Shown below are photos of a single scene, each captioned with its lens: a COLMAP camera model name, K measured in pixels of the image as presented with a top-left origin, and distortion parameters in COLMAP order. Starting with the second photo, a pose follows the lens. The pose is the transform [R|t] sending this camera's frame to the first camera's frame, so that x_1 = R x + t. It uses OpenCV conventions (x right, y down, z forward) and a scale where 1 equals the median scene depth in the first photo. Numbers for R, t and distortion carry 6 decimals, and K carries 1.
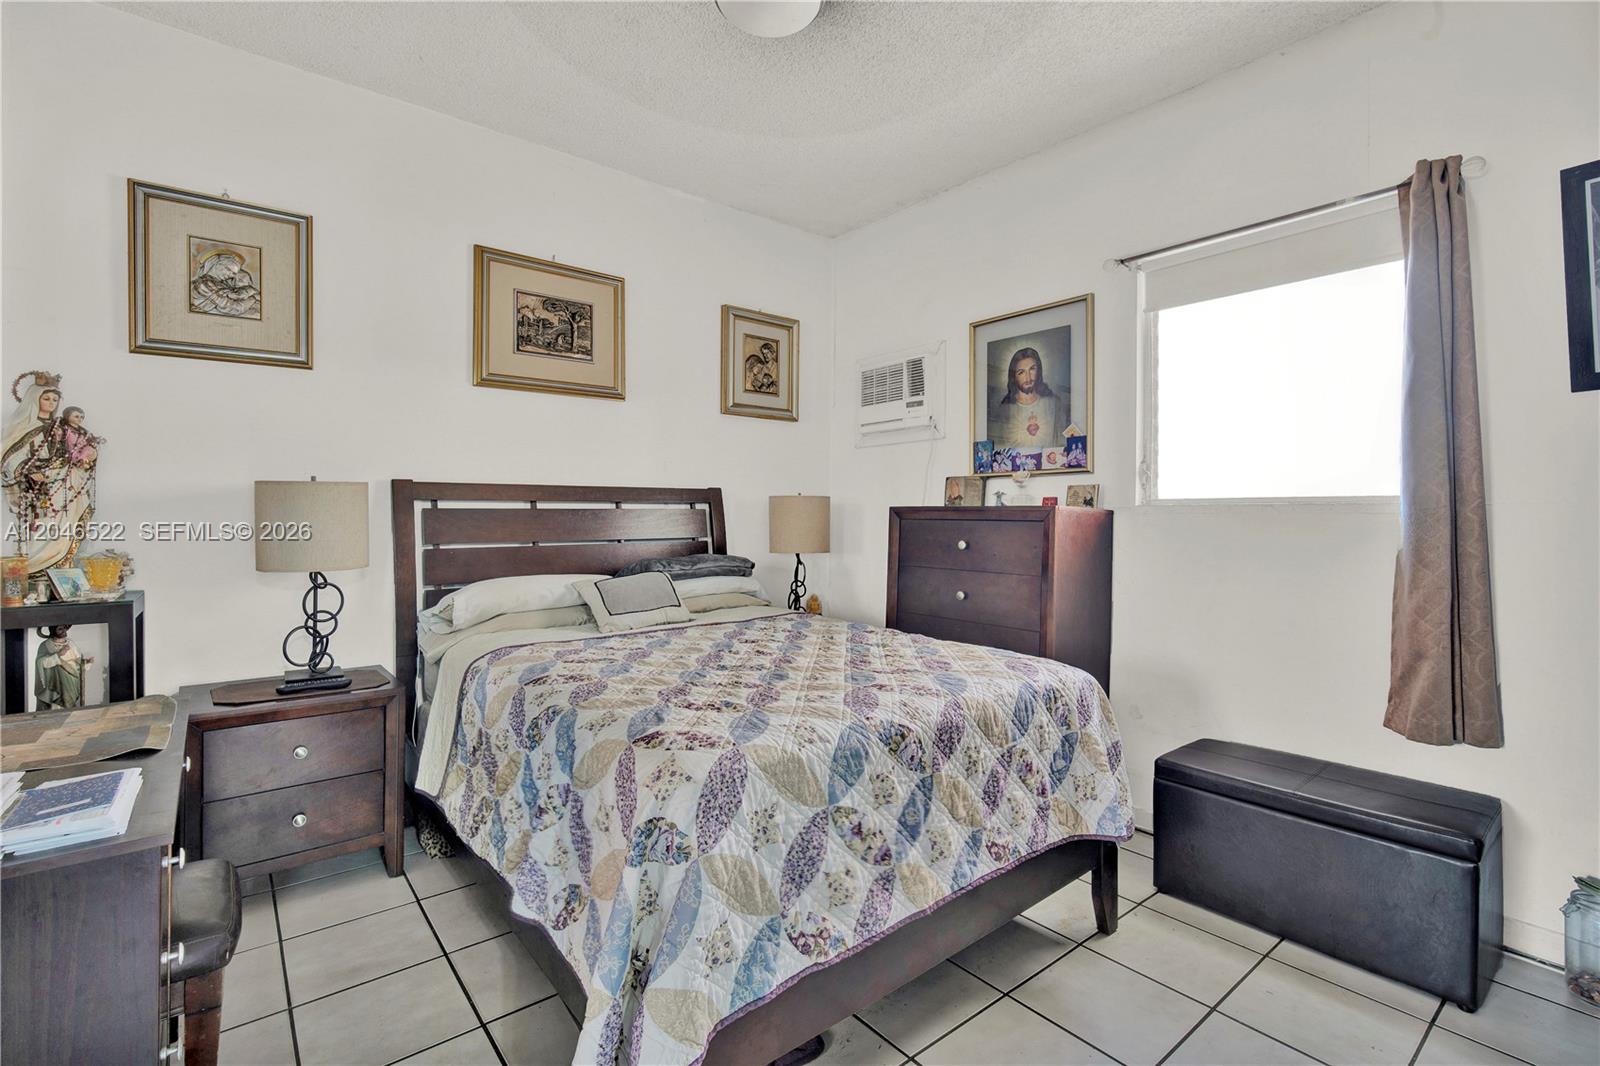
lens RADIAL K [[726.7, 0, 801.1], [0, 726.7, 512.5], [0, 0, 1]] dist [-0.002275, 0.000041]
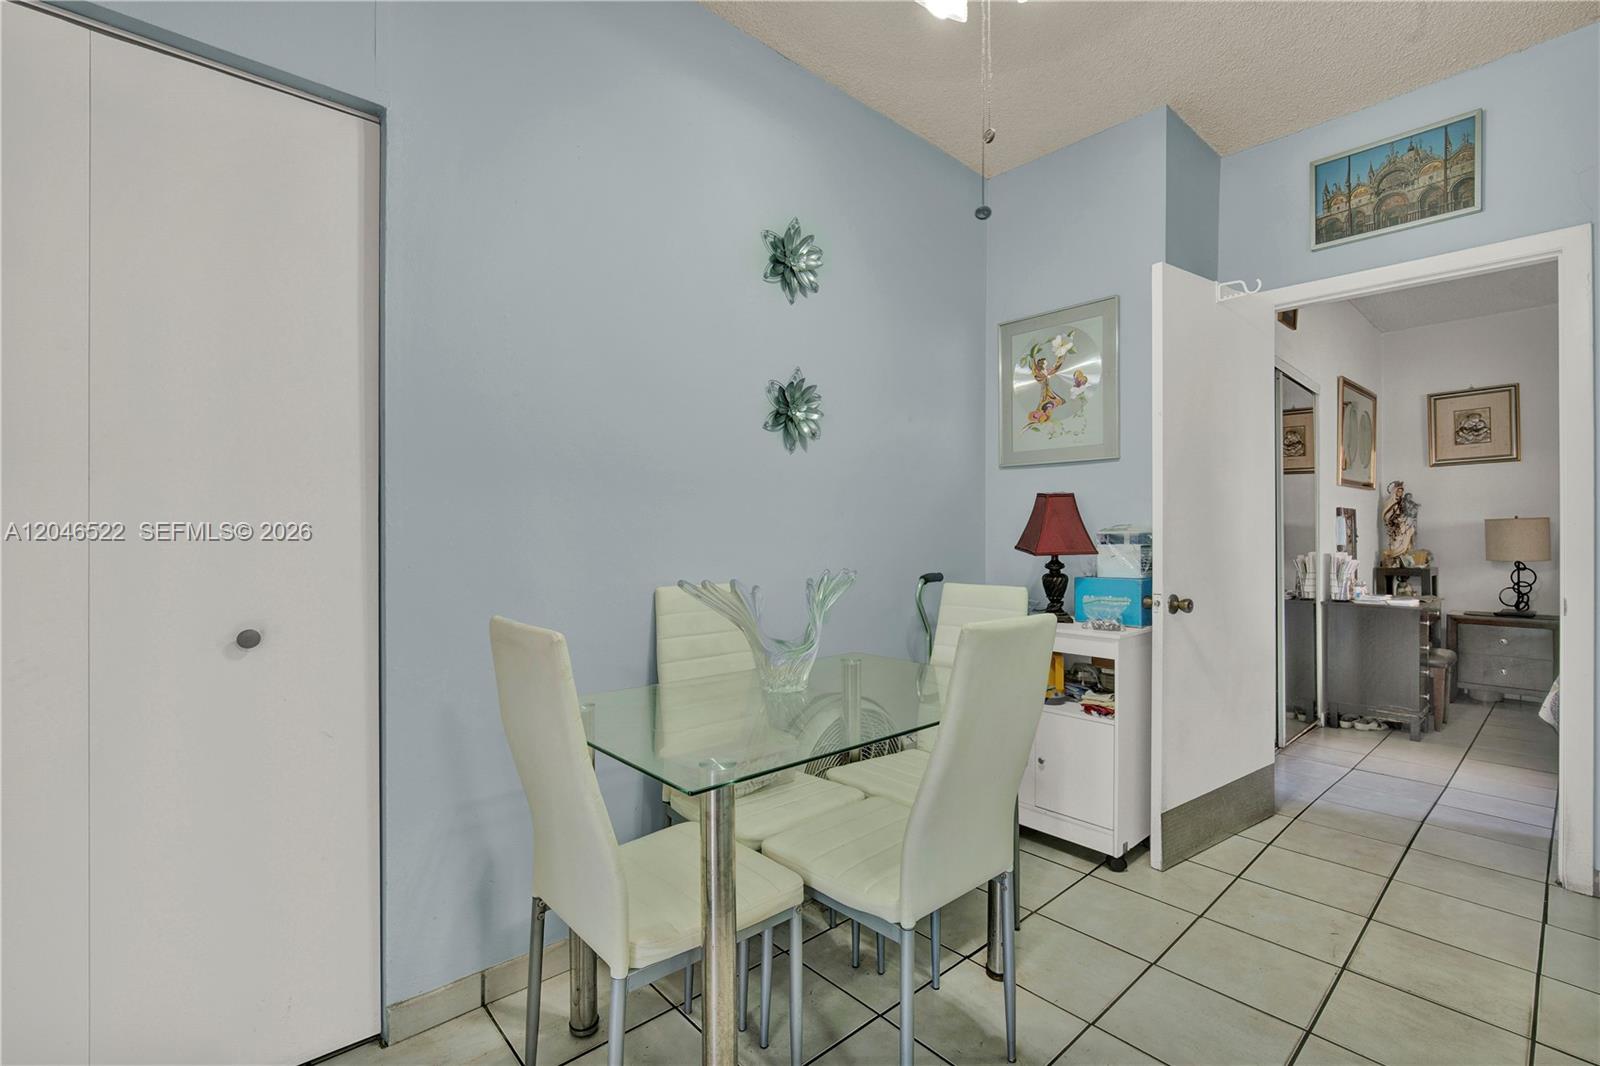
lens RADIAL K [[708.7, 0, 800.0], [0, 708.7, 533.0], [0, 0, 1]] dist [-0.002350, 0.000458]
pose [[0.062648, -0.014761, -0.997927, 1.309163], [0.004531, 0.999885, -0.014505, 0.021089], [0.998025, -0.003612, 0.062708, -1.257258]]
